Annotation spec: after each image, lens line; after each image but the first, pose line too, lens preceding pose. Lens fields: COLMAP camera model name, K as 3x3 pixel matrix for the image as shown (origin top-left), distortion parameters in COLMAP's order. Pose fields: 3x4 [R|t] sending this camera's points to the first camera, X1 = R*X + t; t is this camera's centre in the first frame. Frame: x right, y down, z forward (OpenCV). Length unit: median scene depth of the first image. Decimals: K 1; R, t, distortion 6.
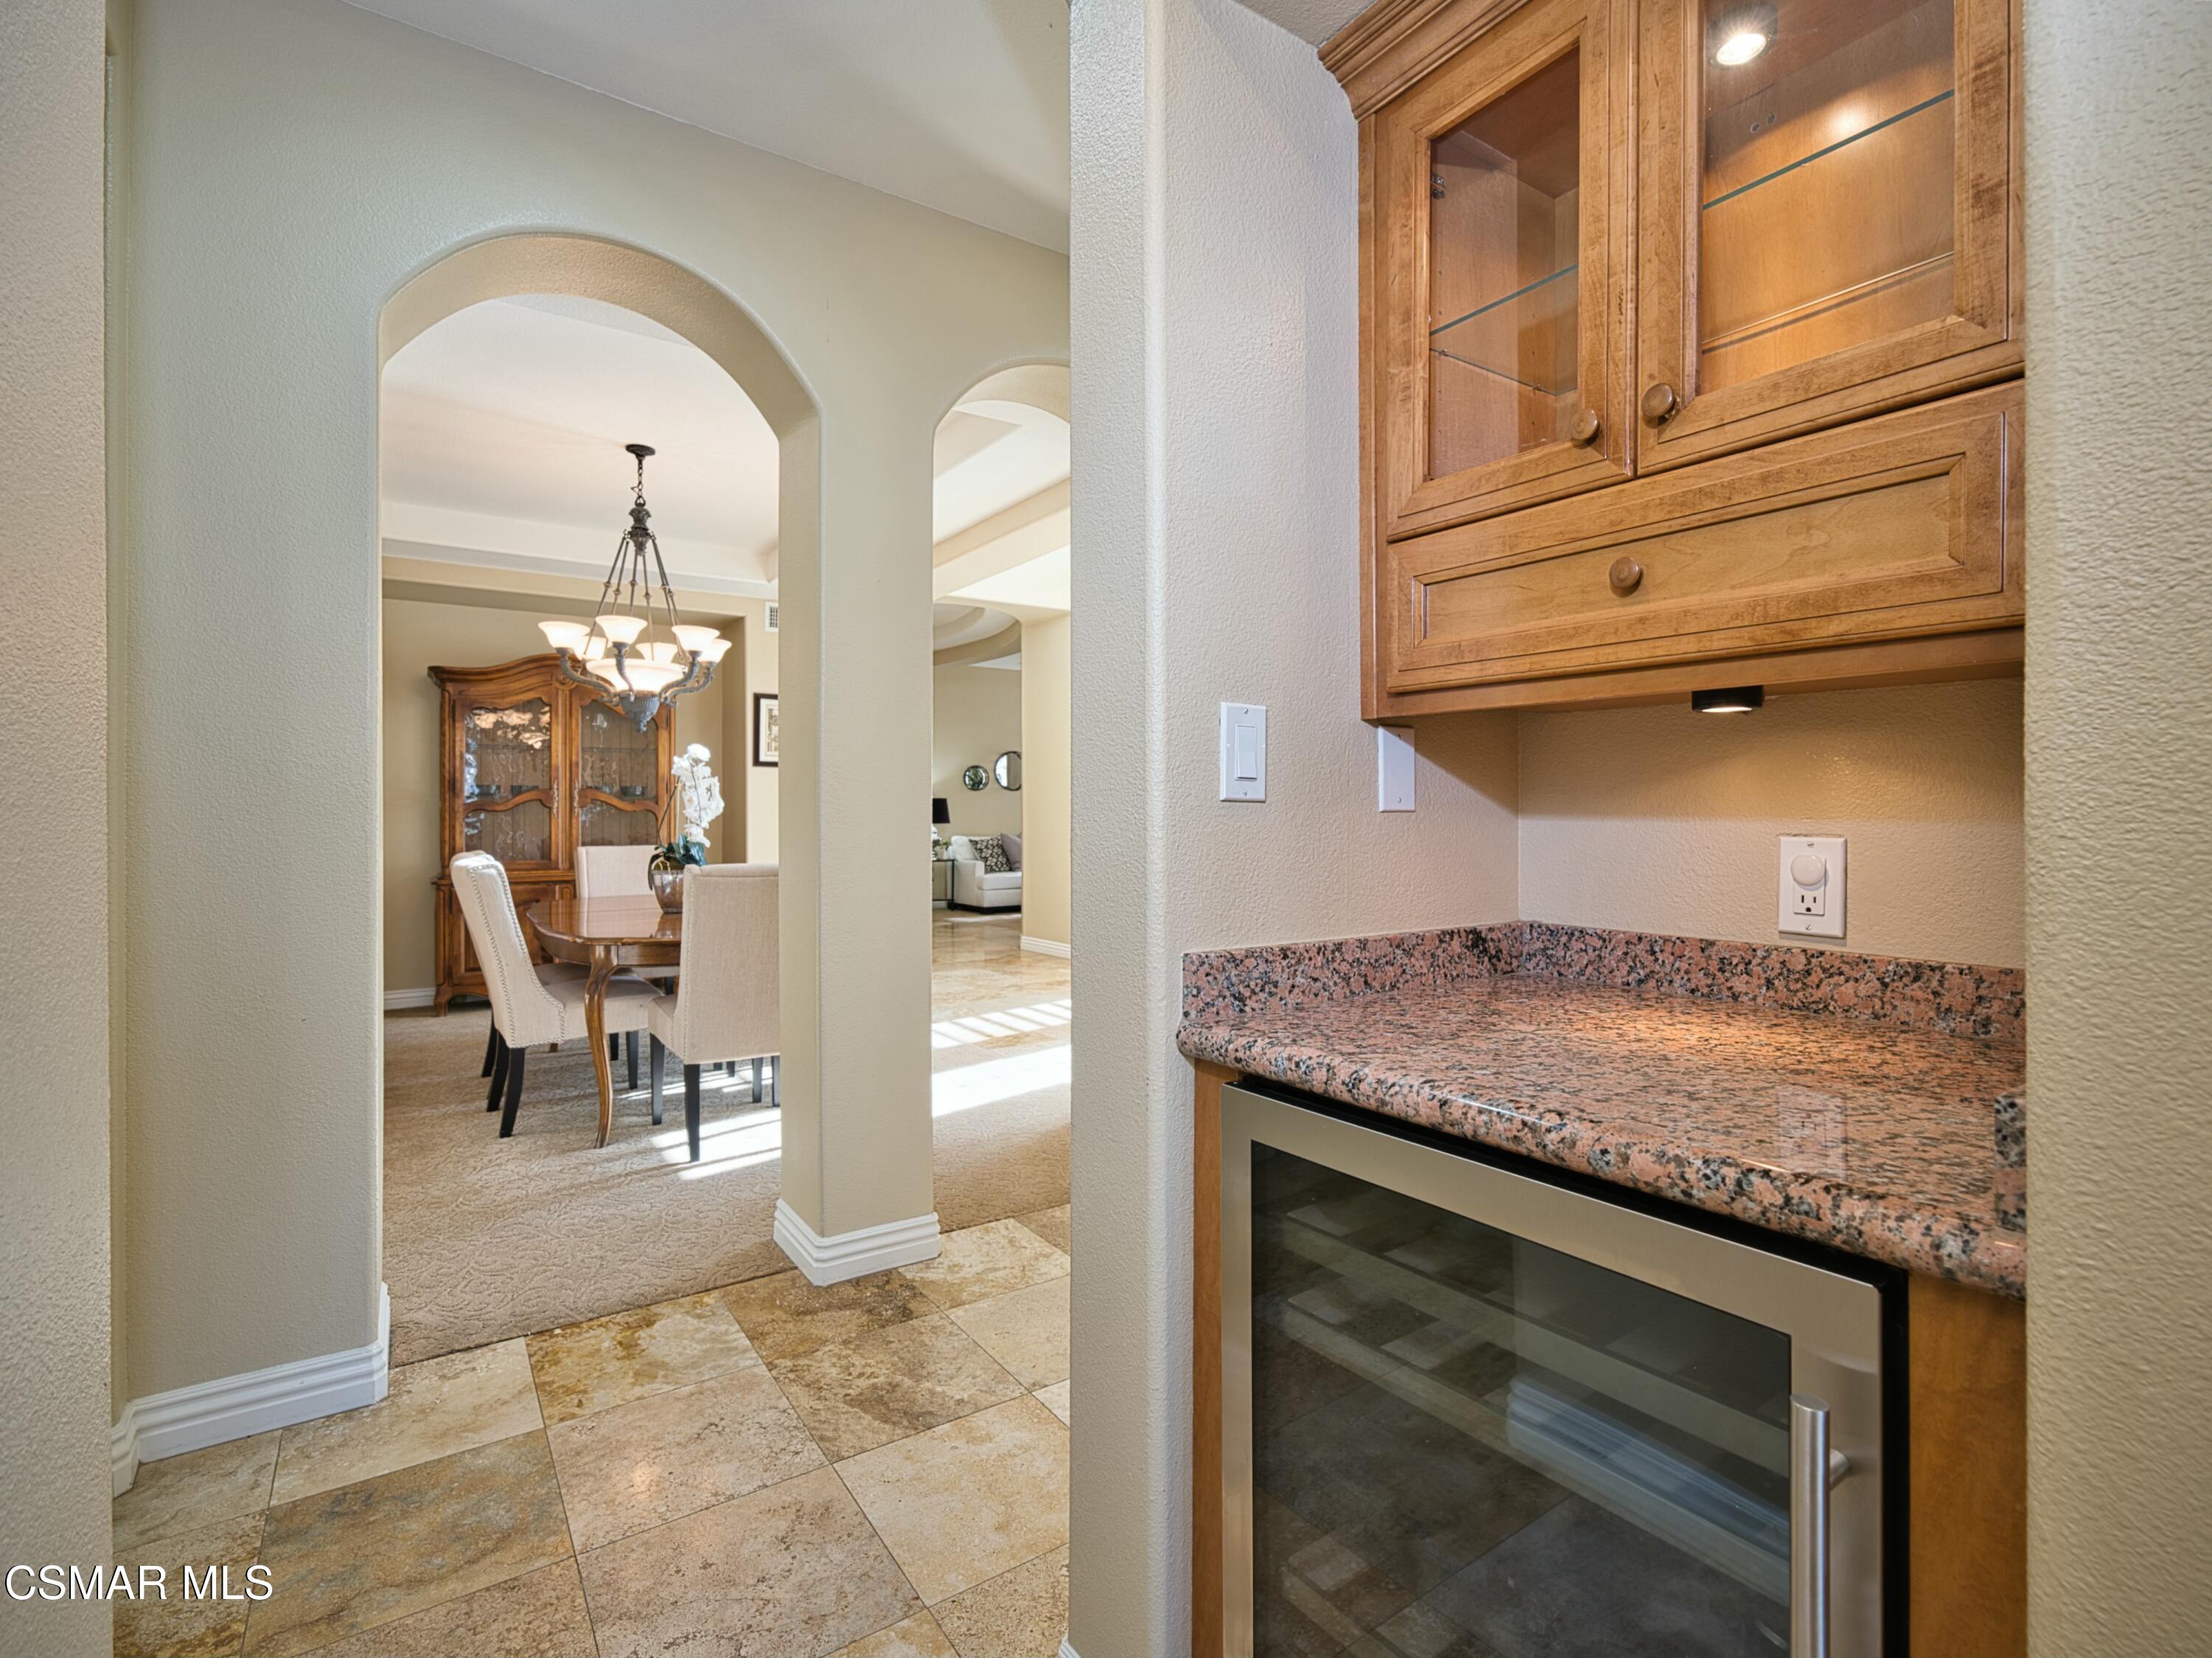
lens RADIAL K [[1061.6, 0, 1108.4], [0, 1061.6, 839.4], [0, 0, 1]] dist [-0.005745, -0.000181]
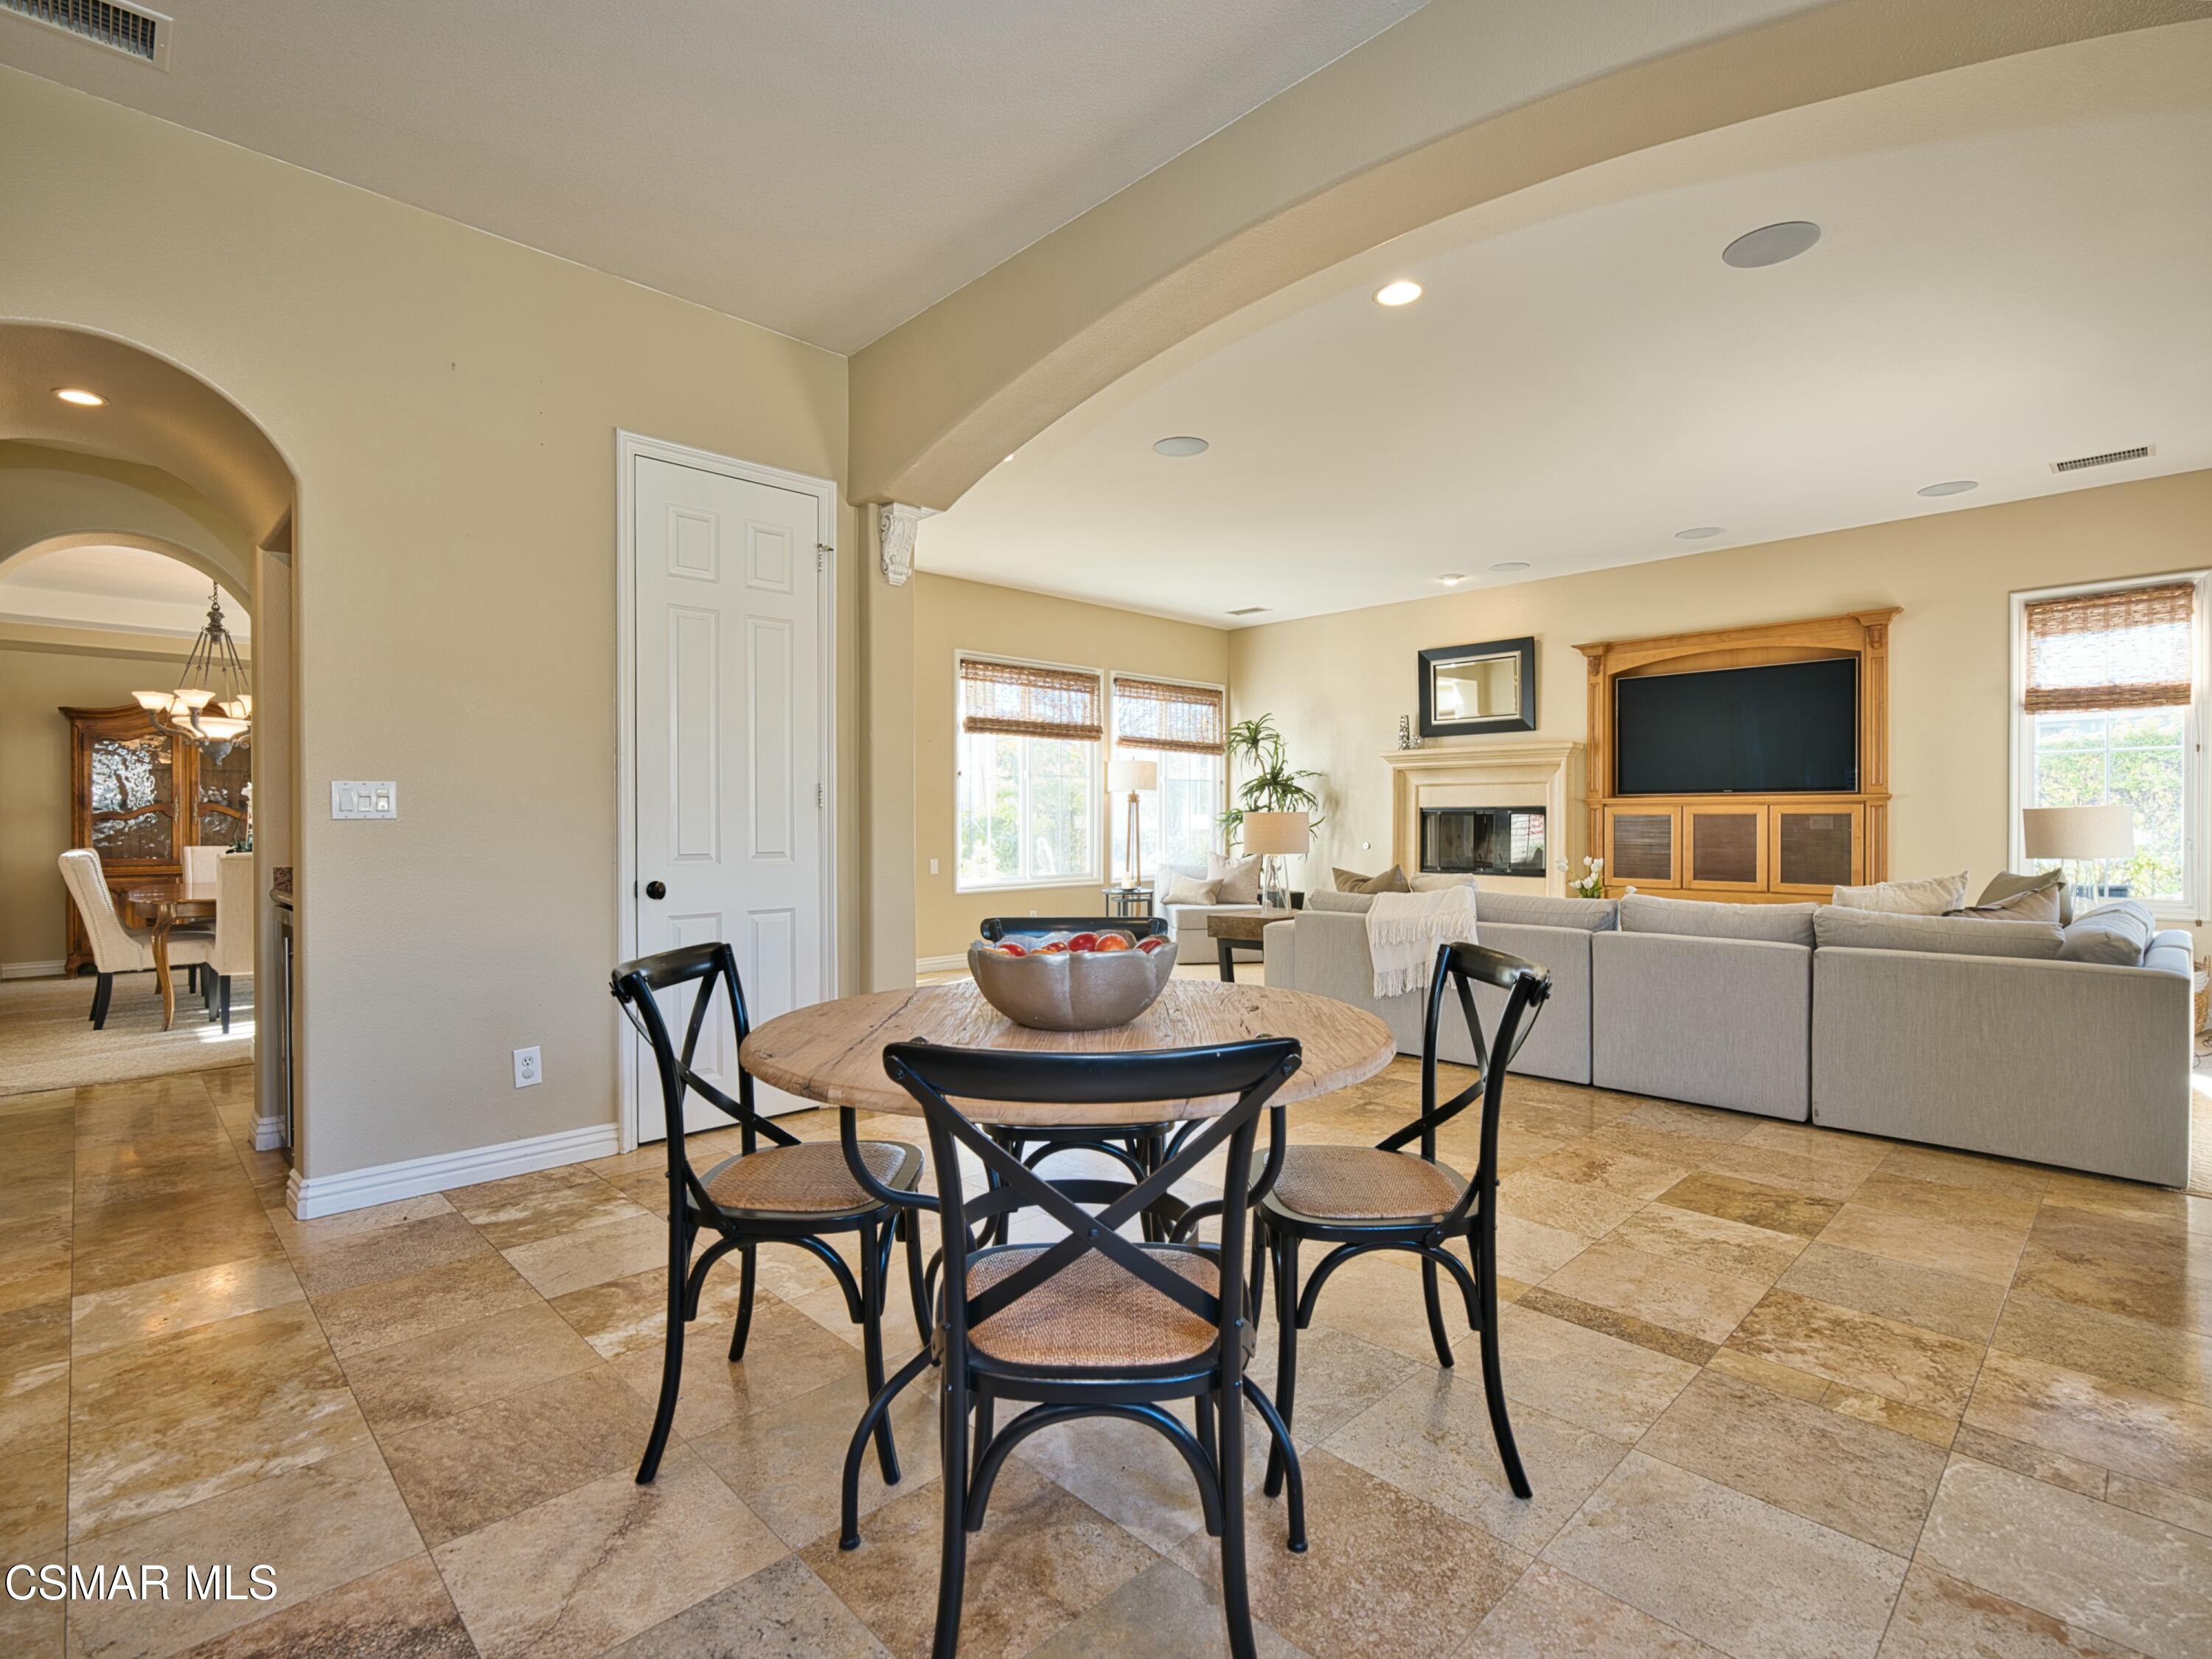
lens RADIAL K [[1051.9, 0, 1106.0], [0, 1051.9, 829.5], [0, 0, 1]] dist [-0.007855, 0.001636]
pose [[0.984127, -0.004926, 0.177395, 0.499548], [0.007202, 0.999900, -0.012191, 0.012355], [-0.177317, 0.013275, 0.984064, -0.619758]]
